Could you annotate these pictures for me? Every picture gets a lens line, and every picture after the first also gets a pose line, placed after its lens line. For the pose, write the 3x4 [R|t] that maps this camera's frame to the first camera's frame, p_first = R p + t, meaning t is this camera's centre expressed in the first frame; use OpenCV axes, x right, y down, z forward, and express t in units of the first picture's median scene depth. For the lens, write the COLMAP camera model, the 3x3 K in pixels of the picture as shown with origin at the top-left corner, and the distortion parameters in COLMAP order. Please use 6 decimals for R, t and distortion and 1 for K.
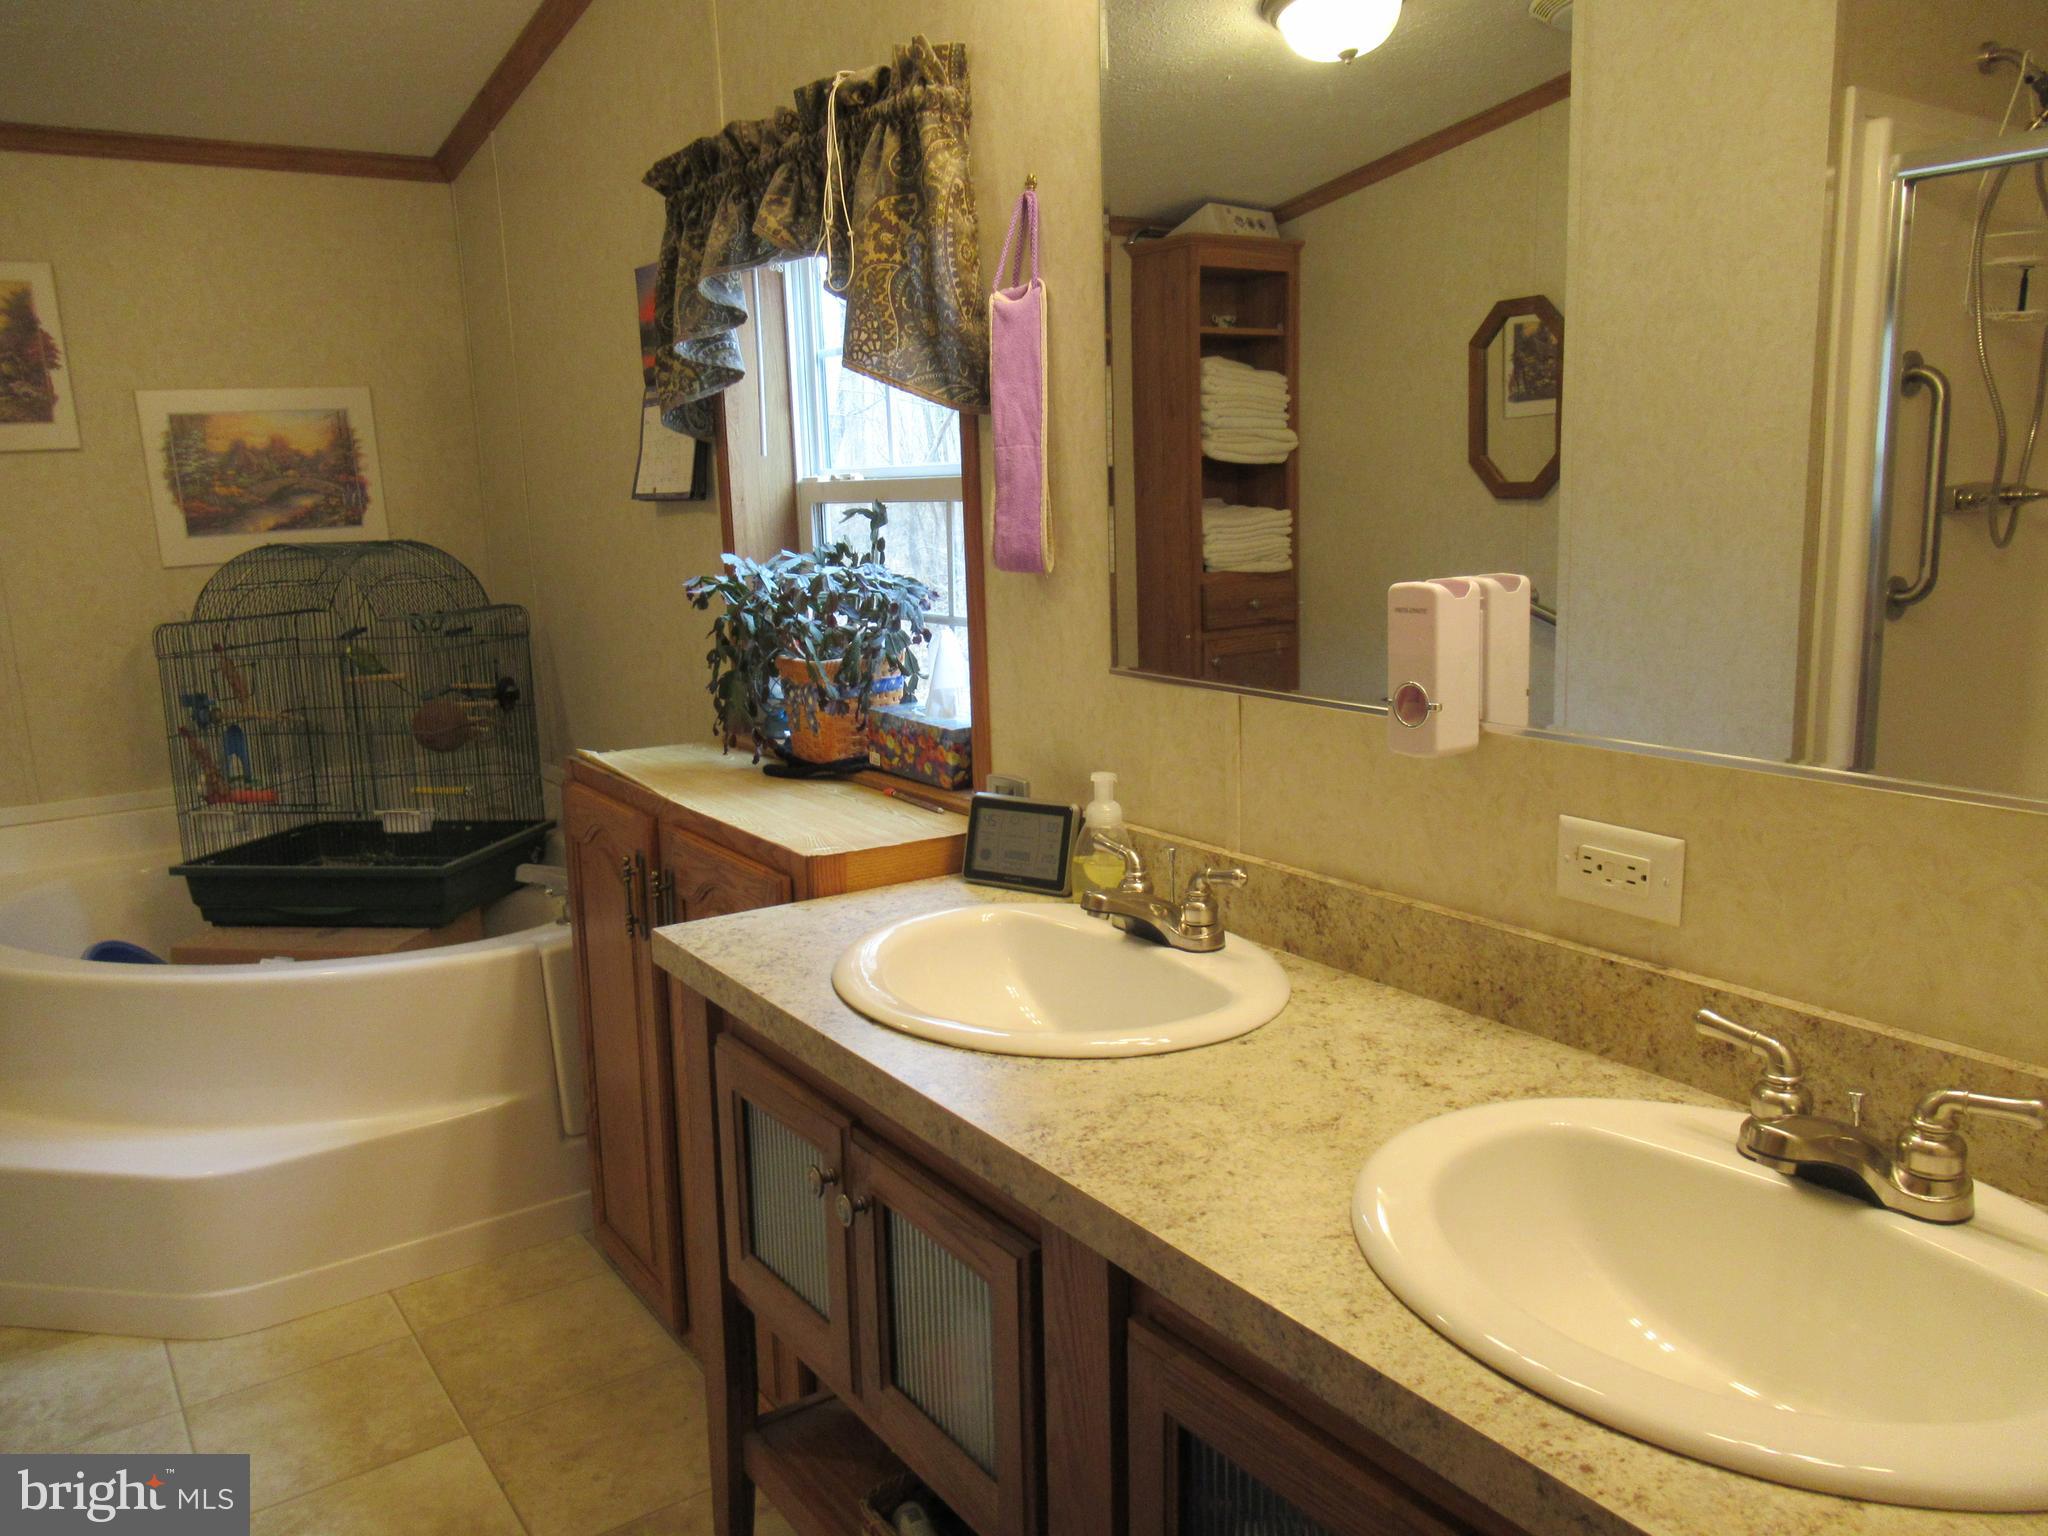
lens RADIAL K [[1524.6, 0, 1023.8], [0, 1524.6, 760.6], [0, 0, 1]] dist [-0.004959, 0.004677]
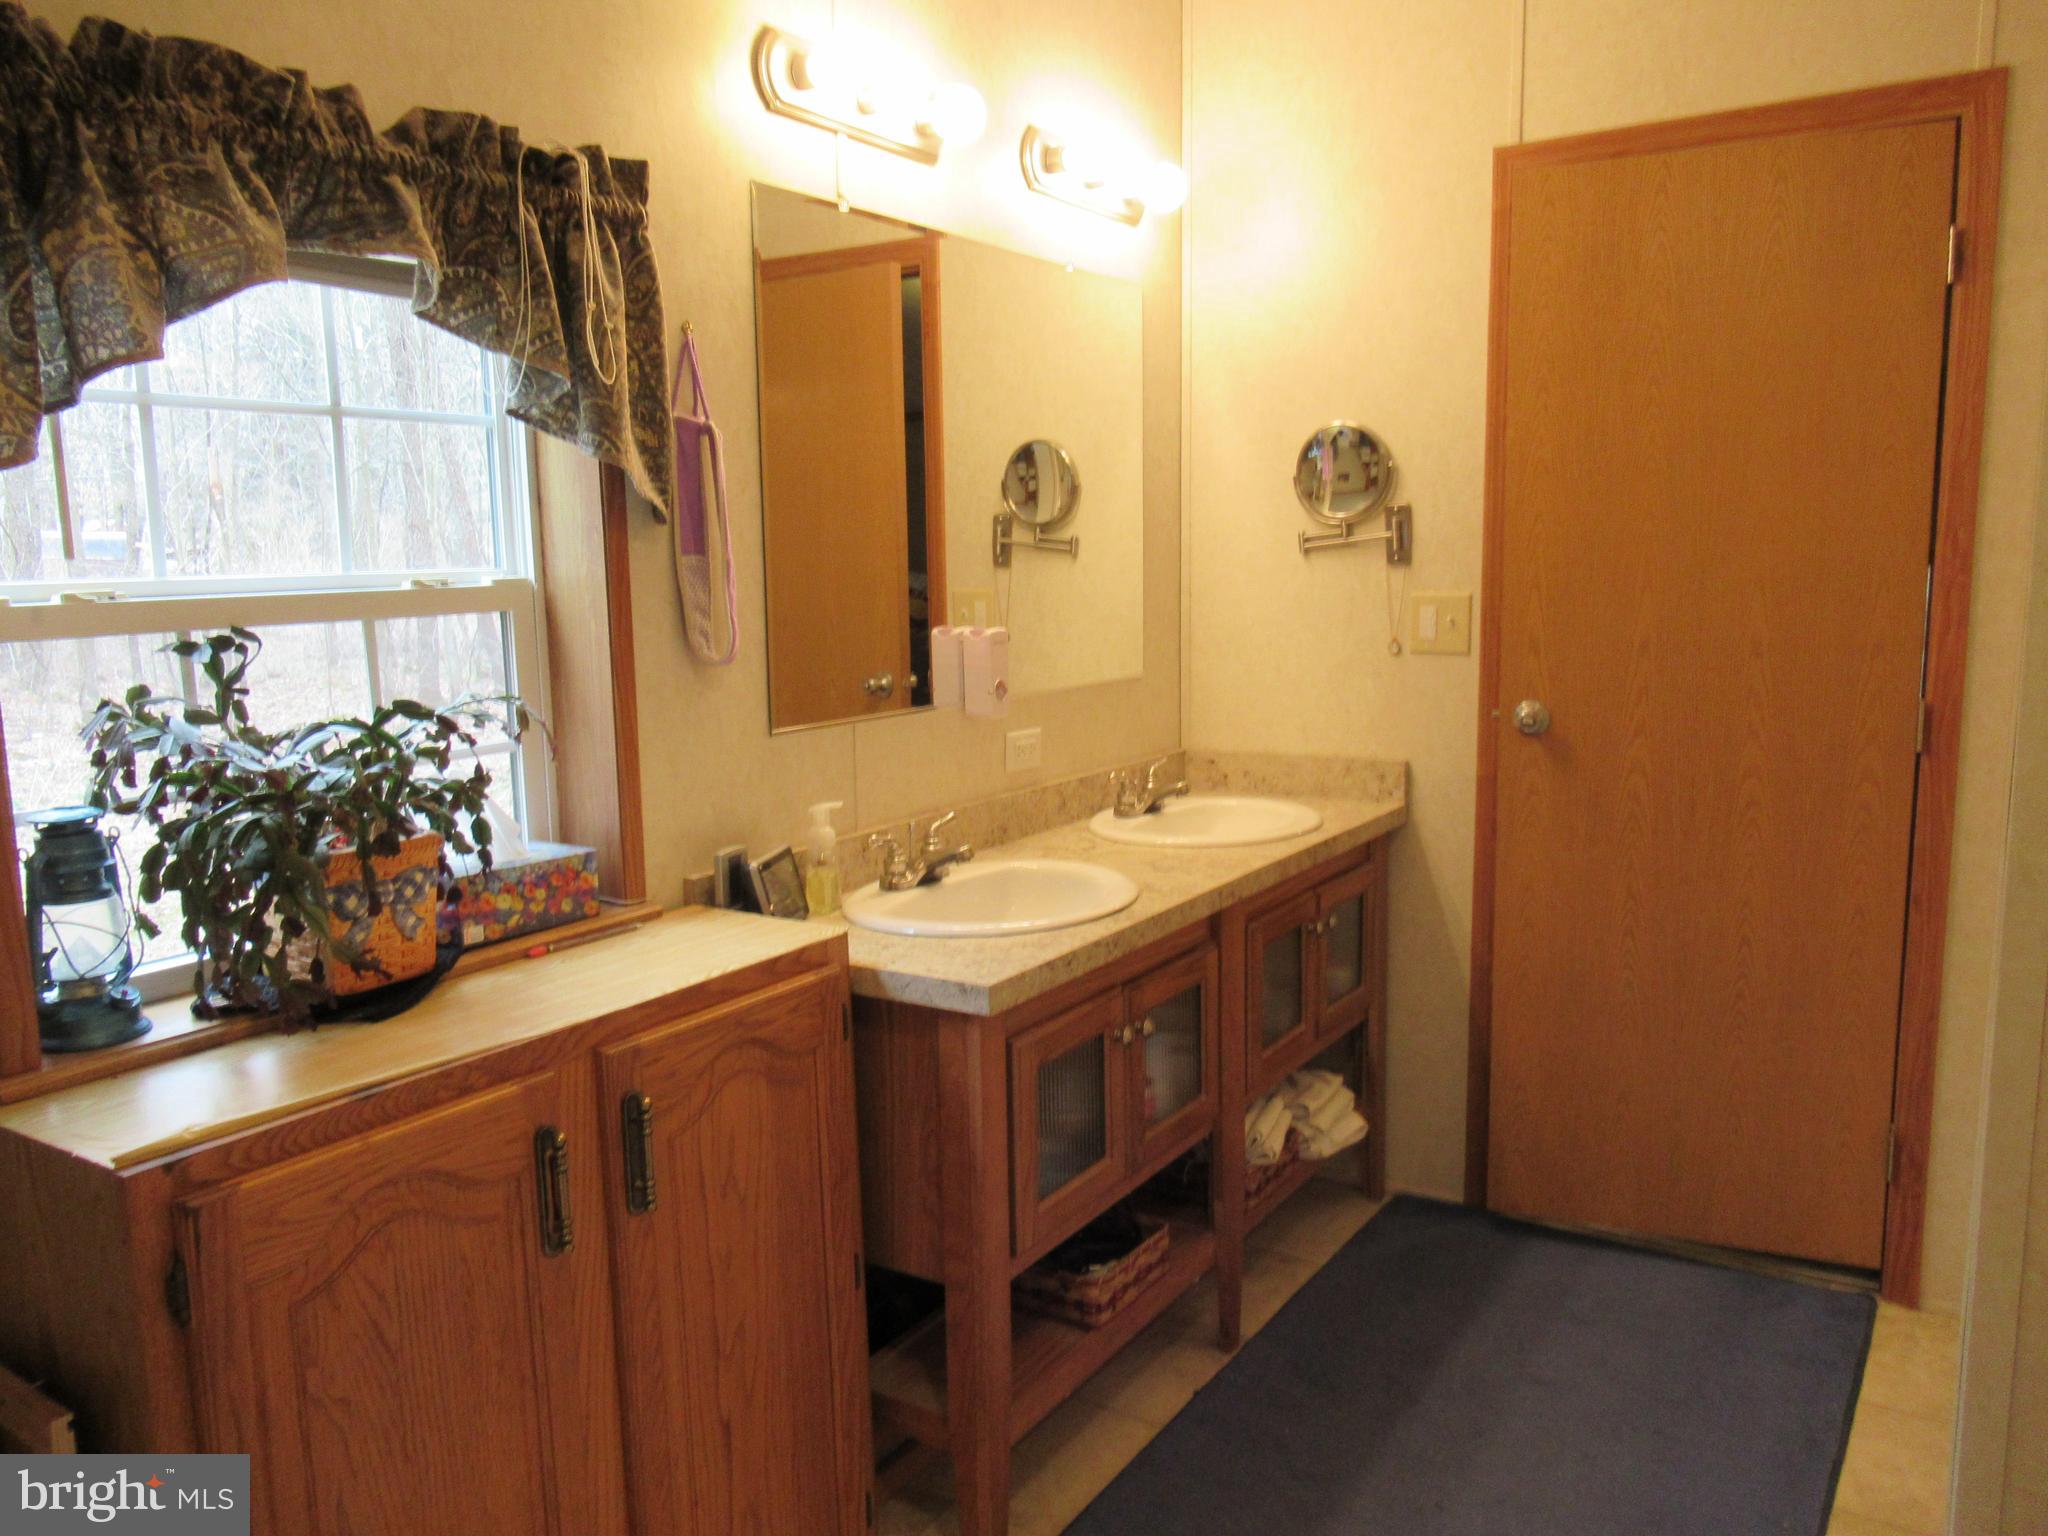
lens RADIAL K [[1524.6, 0, 1019.1], [0, 1524.6, 769.1], [0, 0, 1]] dist [-0.004959, 0.004677]
pose [[-0.377205, -0.098121, 0.920917, -1.409283], [0.198657, 0.962654, 0.183937, -0.264248], [-0.904573, 0.252329, -0.343625, 1.505413]]
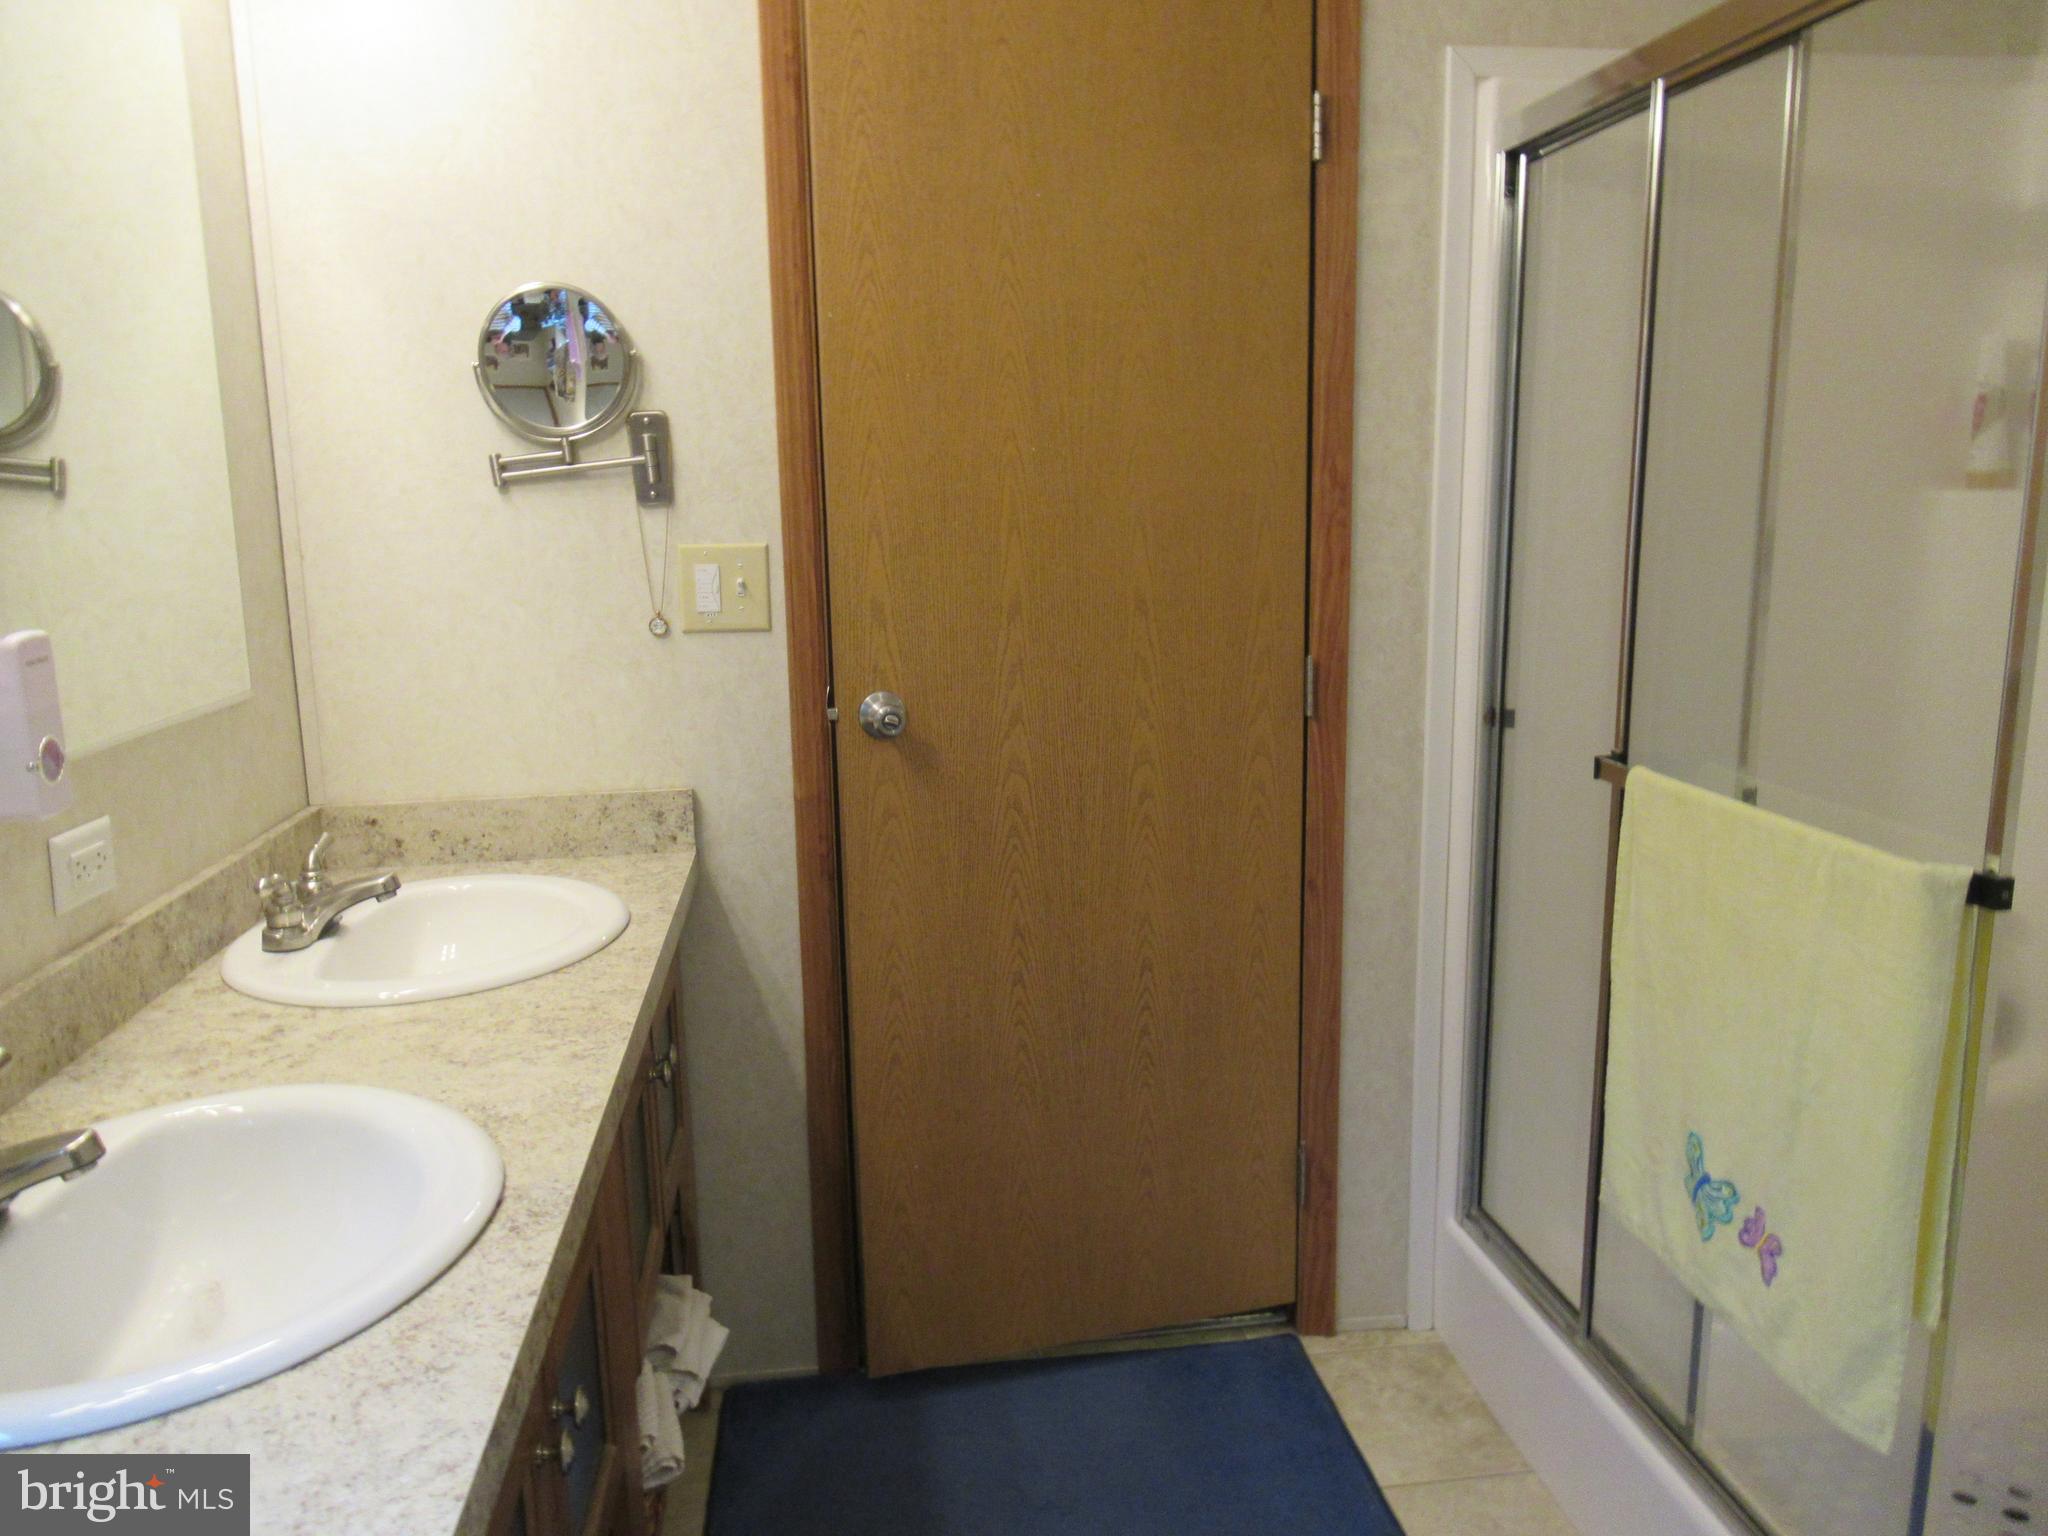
lens RADIAL K [[1524.6, 0, 1029.5], [0, 1524.6, 783.9], [0, 0, 1]] dist [-0.004959, 0.004677]
pose [[-0.888607, -0.043416, 0.456609, -0.637514], [0.125532, 0.934480, 0.333151, -0.232511], [-0.441156, 0.353360, -0.824935, 1.357374]]
